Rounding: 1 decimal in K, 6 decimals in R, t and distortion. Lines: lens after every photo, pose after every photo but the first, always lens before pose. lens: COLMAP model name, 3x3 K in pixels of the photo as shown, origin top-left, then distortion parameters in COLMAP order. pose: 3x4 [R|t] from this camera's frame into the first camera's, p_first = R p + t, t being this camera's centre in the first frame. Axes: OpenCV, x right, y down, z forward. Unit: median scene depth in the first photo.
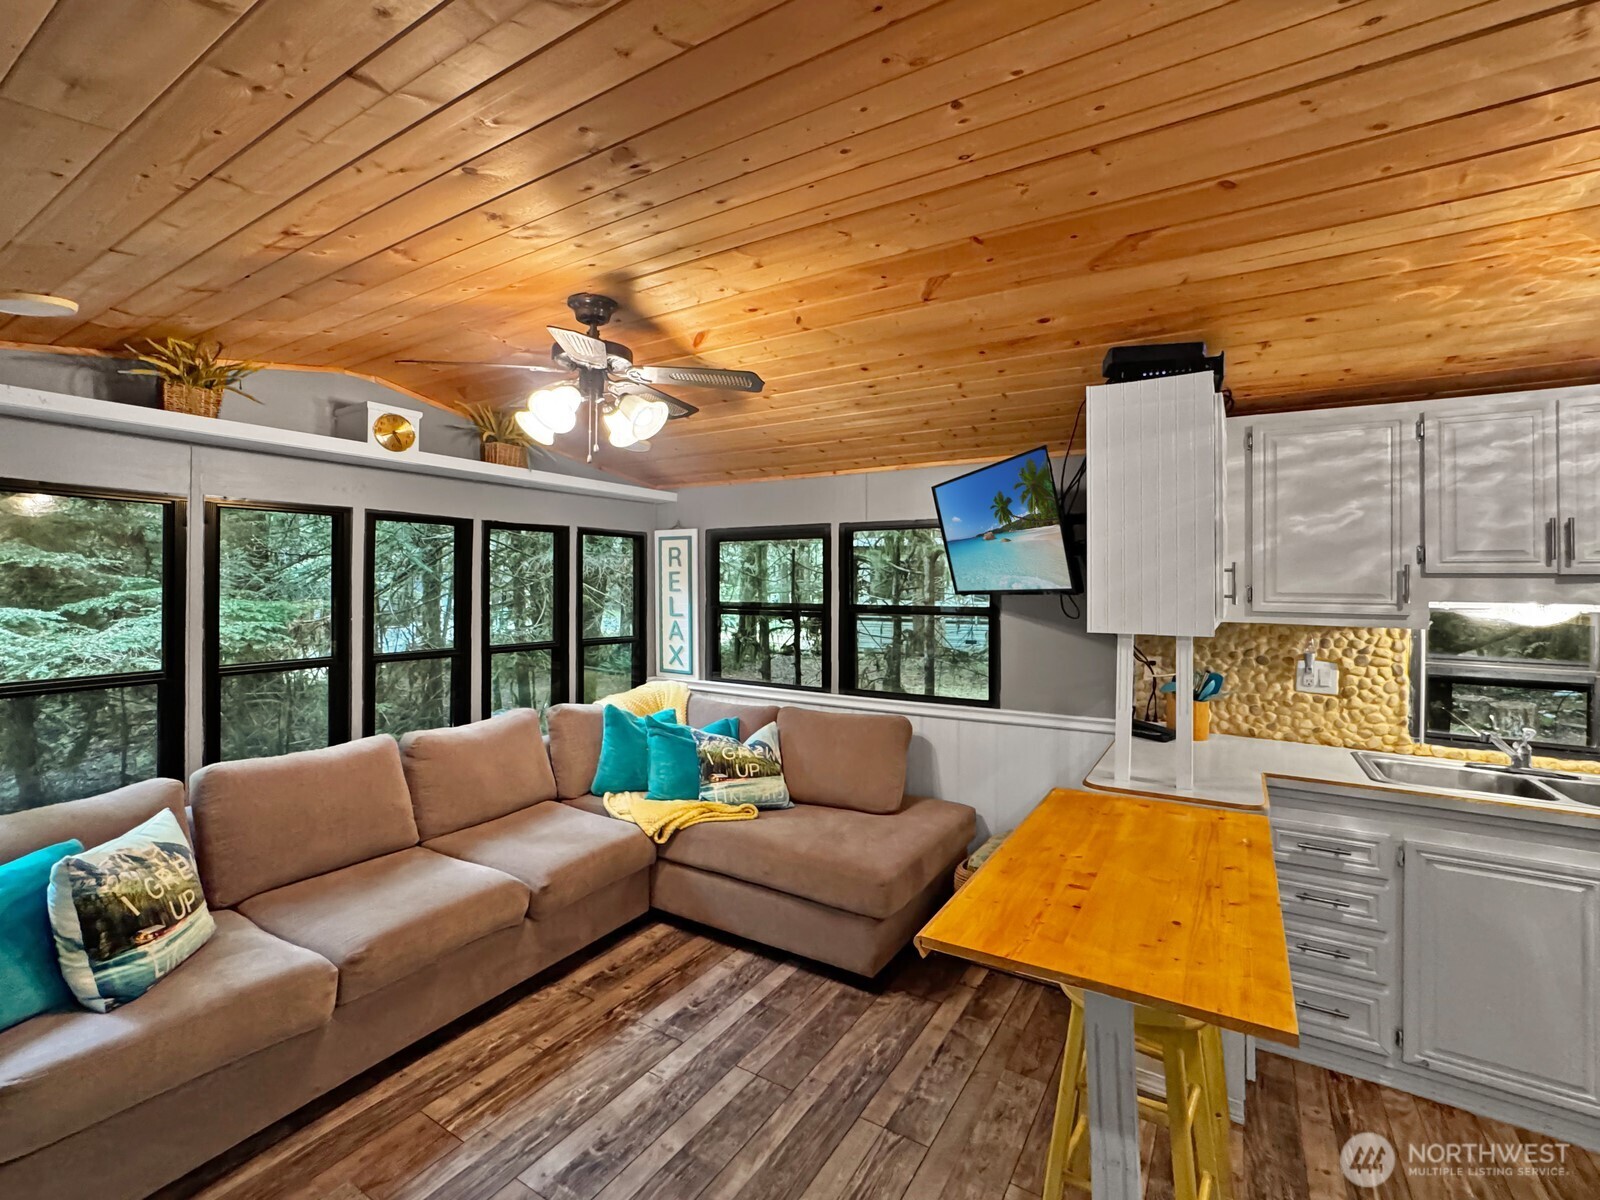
lens RADIAL K [[649.6, 0, 769.4], [0, 649.6, 578.4], [0, 0, 1]] dist [-0.033191, 0.013850]
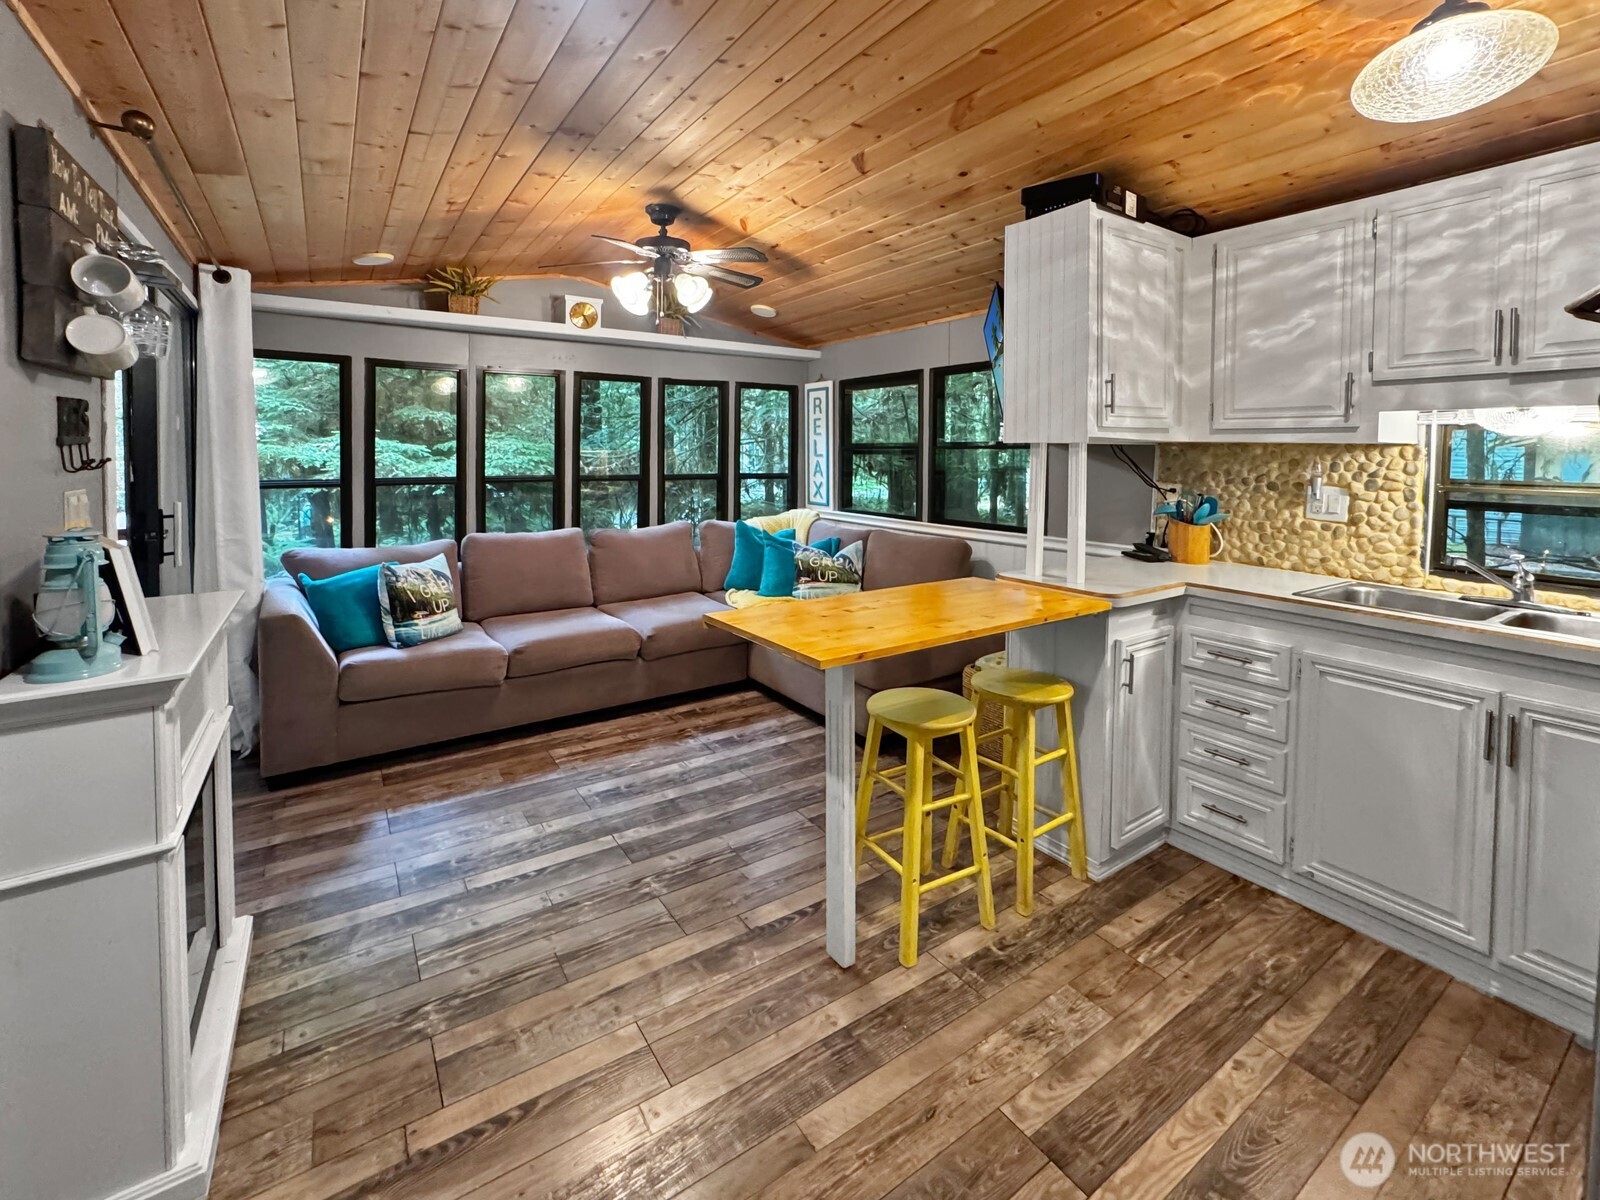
lens RADIAL K [[637.8, 0, 795.9], [0, 637.8, 461.3], [0, 0, 1]] dist [-0.050584, 0.025086]
pose [[0.922876, 0.012439, -0.384896, 0.516073], [-0.003034, 0.999682, 0.025032, 0.076154], [0.385085, -0.021934, 0.922620, -0.145925]]
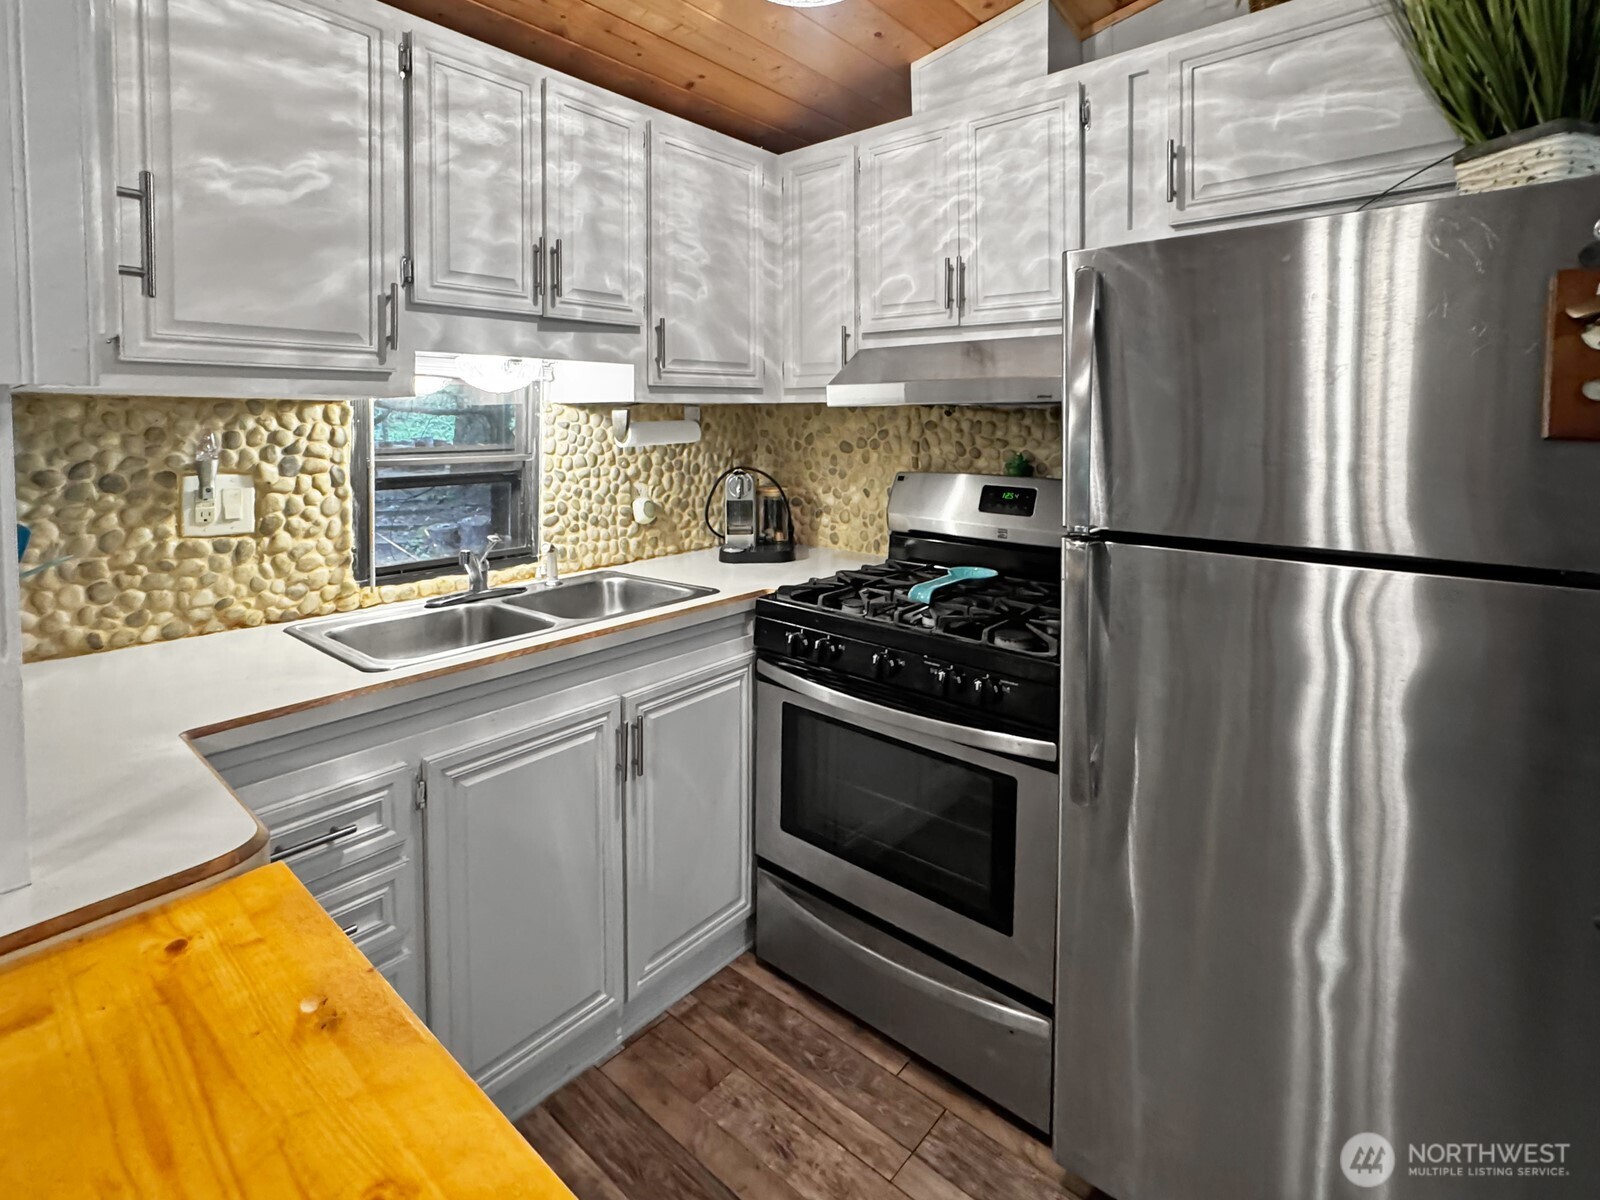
lens RADIAL K [[801.7, 0, 776.5], [0, 801.7, 441.7], [0, 0, 1]] dist [-0.049445, 0.021418]
pose [[0.104326, -0.033016, 0.993995, 0.276577], [-0.008288, 0.999385, 0.034065, 0.080638], [-0.994509, -0.011792, 0.103989, 0.499798]]
